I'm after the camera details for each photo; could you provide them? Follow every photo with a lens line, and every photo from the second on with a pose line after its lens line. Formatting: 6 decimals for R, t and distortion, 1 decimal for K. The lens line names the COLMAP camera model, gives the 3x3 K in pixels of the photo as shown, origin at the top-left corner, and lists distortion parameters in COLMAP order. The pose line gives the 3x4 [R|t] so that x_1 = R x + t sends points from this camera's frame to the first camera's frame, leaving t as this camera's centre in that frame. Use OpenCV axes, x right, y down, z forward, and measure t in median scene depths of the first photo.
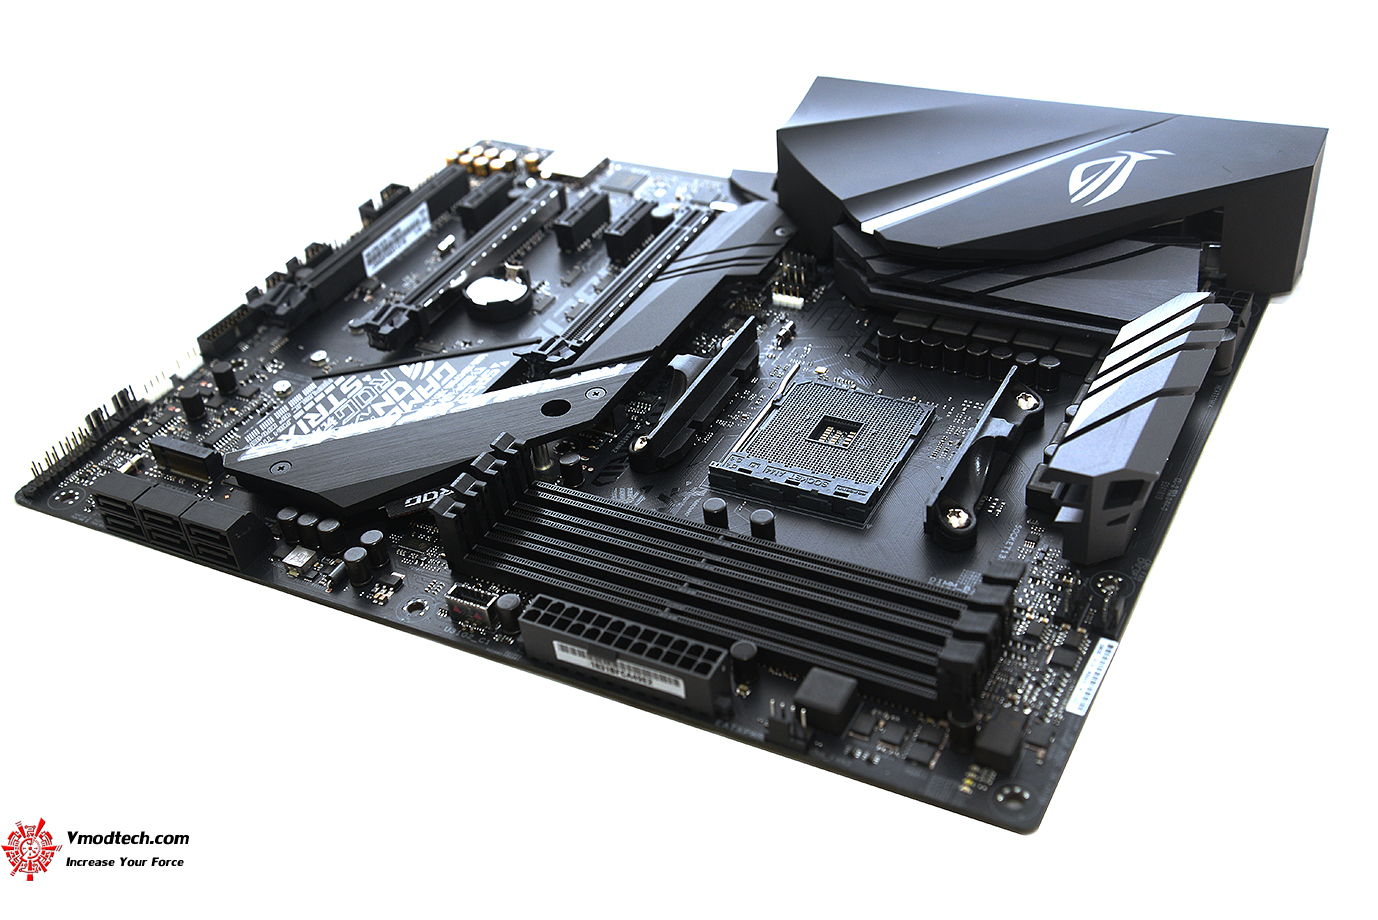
lens RADIAL K [[1535.4, 0, 682.2], [0, 1535.4, 465.4], [0, 0, 1]] dist [0.078795, -0.002294]
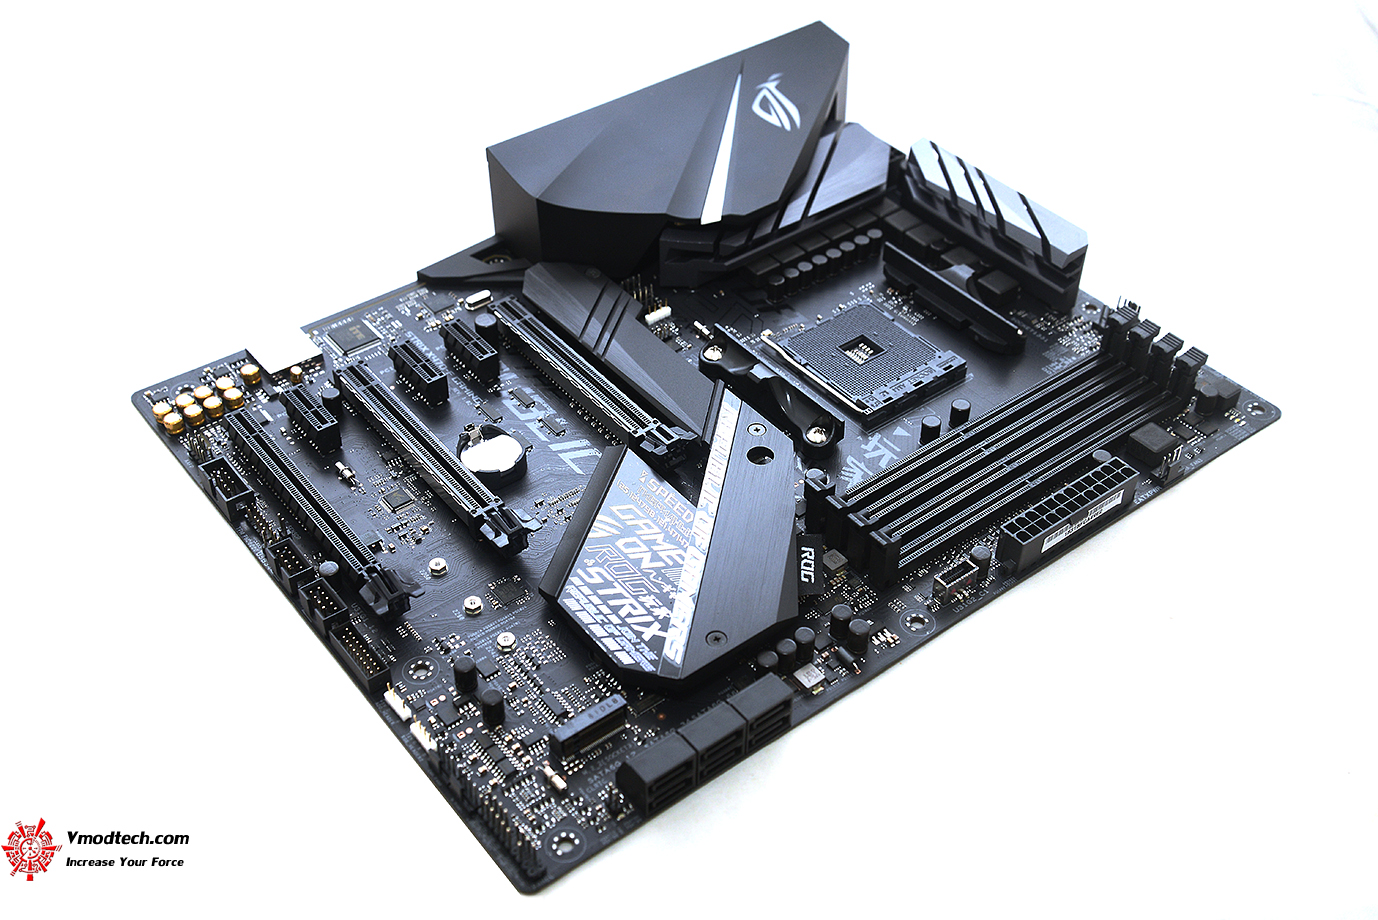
lens RADIAL K [[1535.4, 0, 682.2], [0, 1535.4, 465.4], [0, 0, 1]] dist [0.078795, -0.002294]
pose [[0.405902, -0.536201, 0.740089, -0.878761], [0.519763, 0.801523, 0.295646, -0.367382], [-0.751725, 0.264667, 0.604037, 0.352464]]
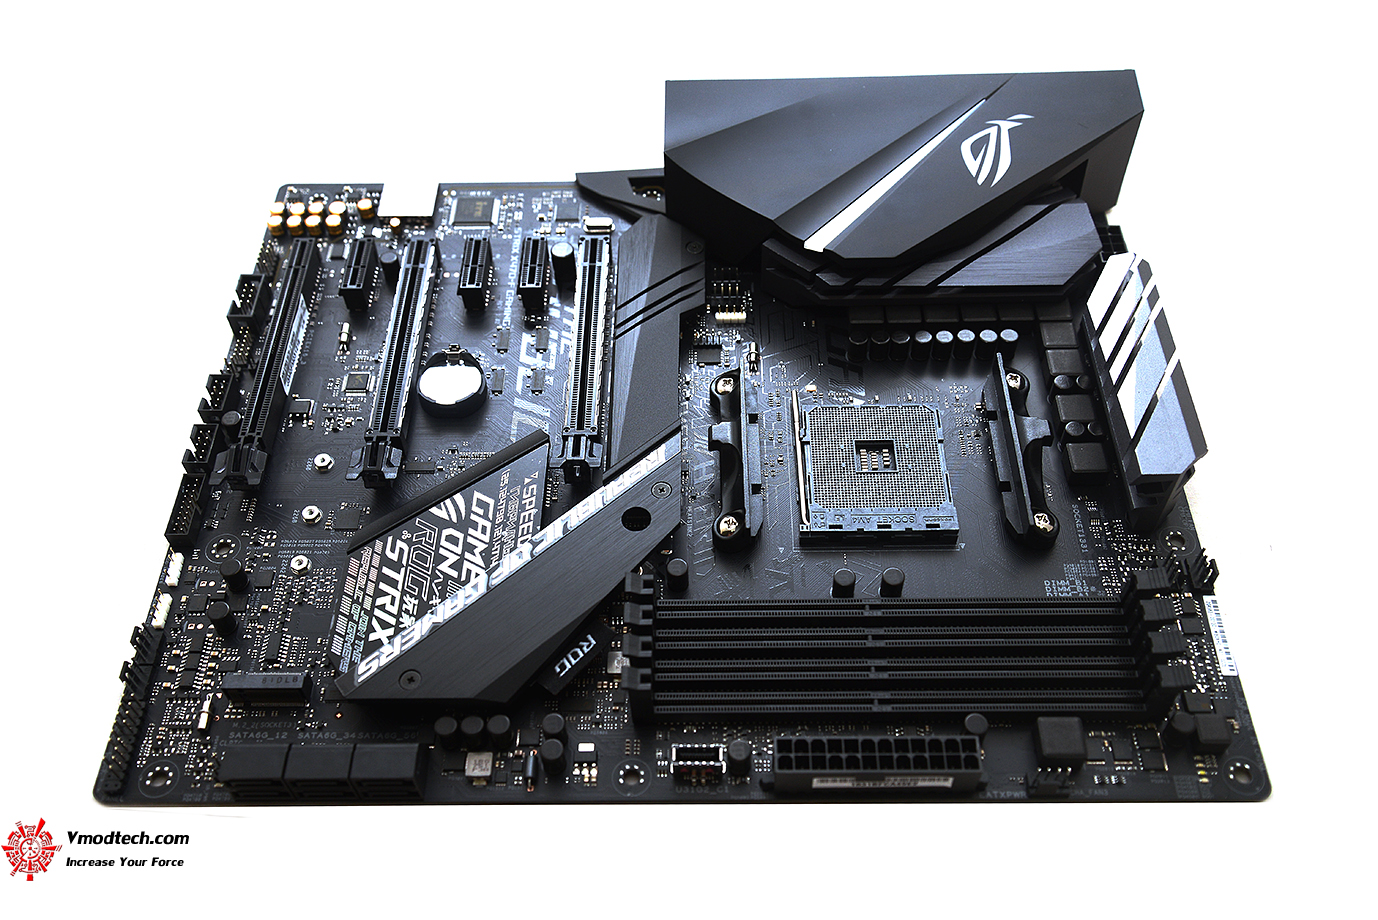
lens RADIAL K [[1270.2, 0, 682.9], [0, 1270.2, 457.0], [0, 0, 1]] dist [0.005282, 0.001981]
pose [[0.881410, -0.319875, 0.347557, -0.315222], [0.232687, 0.934365, 0.269848, -0.278499], [-0.411063, -0.156975, 0.897990, 0.225762]]
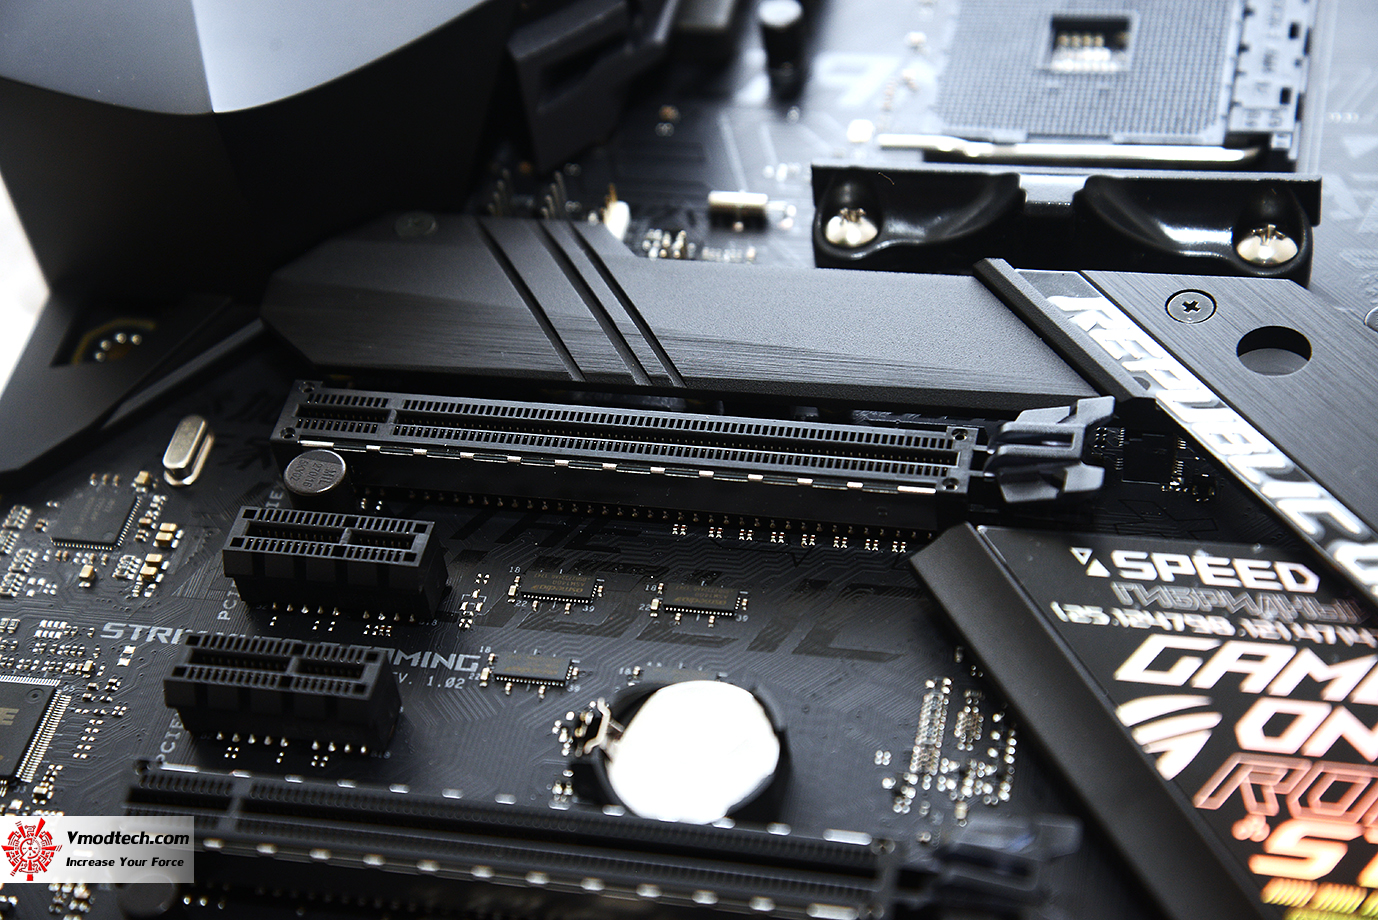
lens RADIAL K [[2627.4, 0, 682.0], [0, 2627.4, 464.9], [0, 0, 1]] dist [0.310067, -0.039704]
pose [[-0.263459, -0.601878, 0.753878, -0.582084], [0.695781, 0.422747, 0.580667, -0.536546], [-0.668190, 0.677516, 0.307399, 0.852555]]
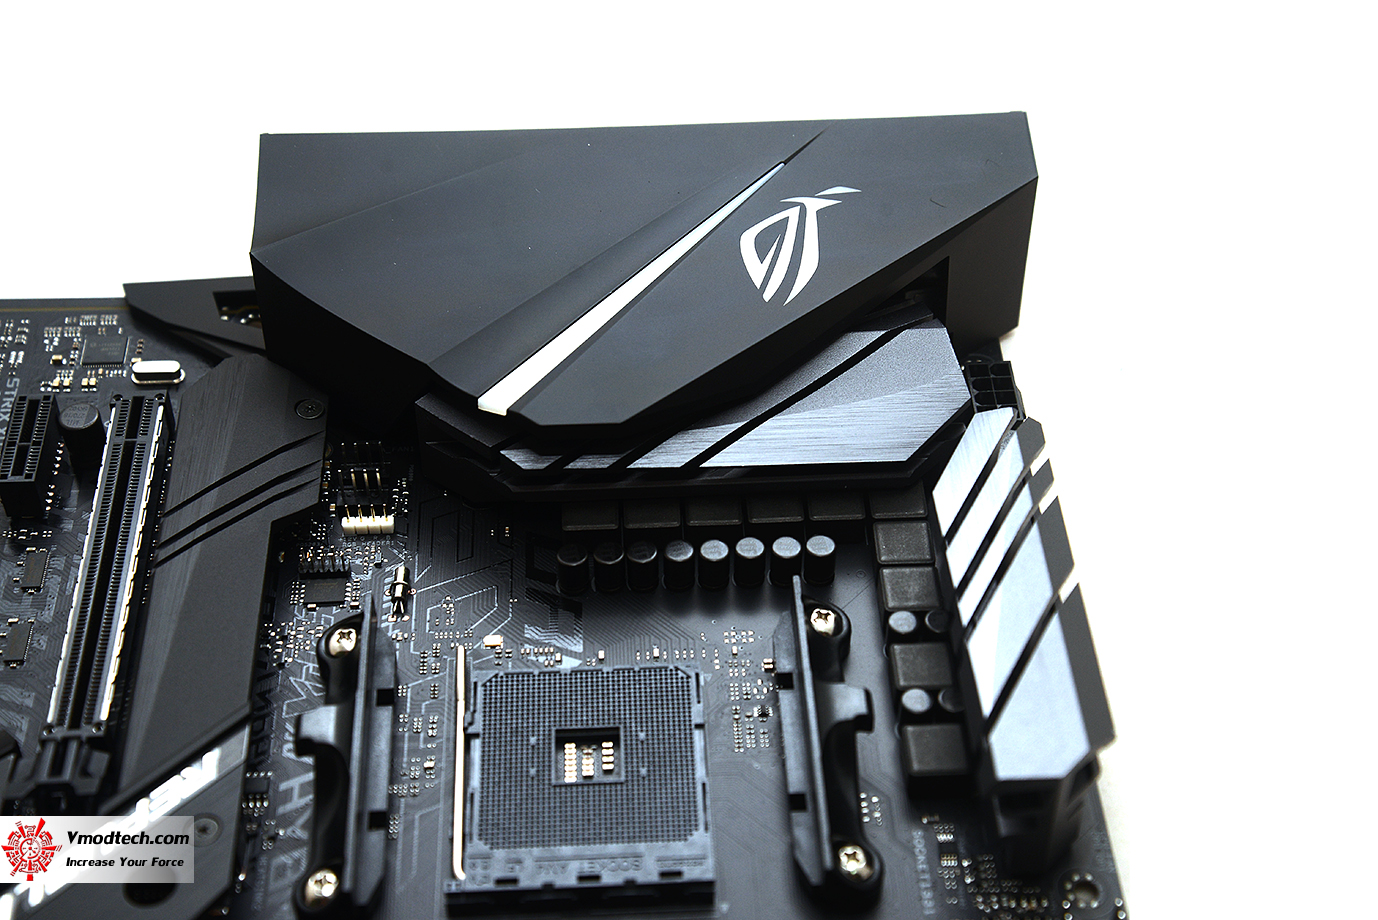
lens RADIAL K [[2193.0, 0, 678.6], [0, 2193.0, 460.8], [0, 0, 1]] dist [0.282396, 0.052081]
pose [[0.853855, -0.292119, 0.430812, -0.219603], [0.242790, 0.955634, 0.166782, -0.269443], [-0.460419, -0.037810, 0.886896, 0.144980]]
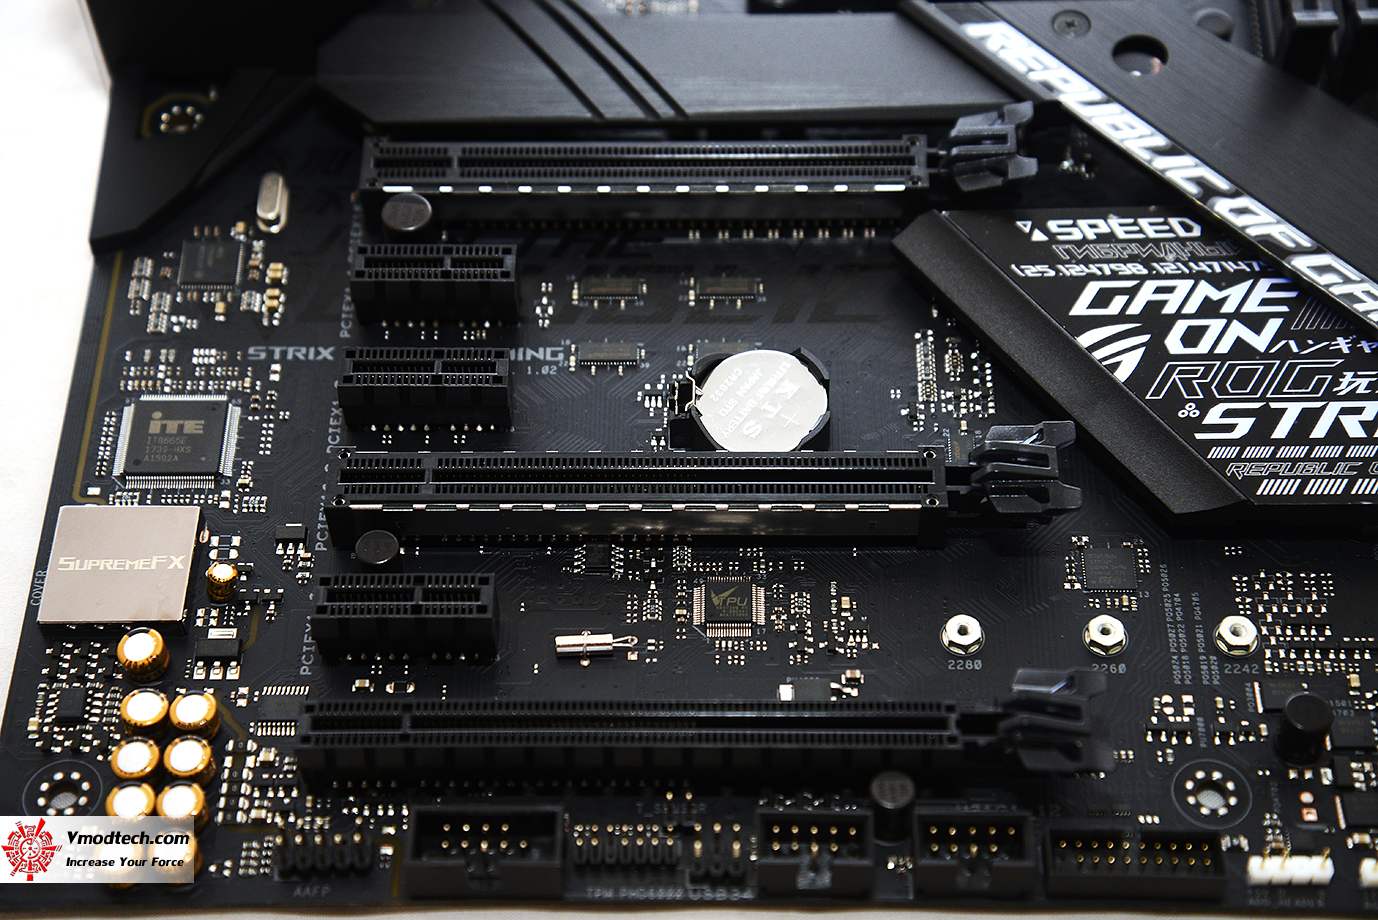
lens RADIAL K [[2535.0, 0, 671.7], [0, 2535.0, 466.4], [0, 0, 1]] dist [0.280796, 0.330262]
pose [[-0.458351, -0.651507, 0.604528, -0.632661], [0.593798, 0.281620, 0.753720, -0.759936], [-0.661301, 0.704435, 0.257783, 0.920757]]
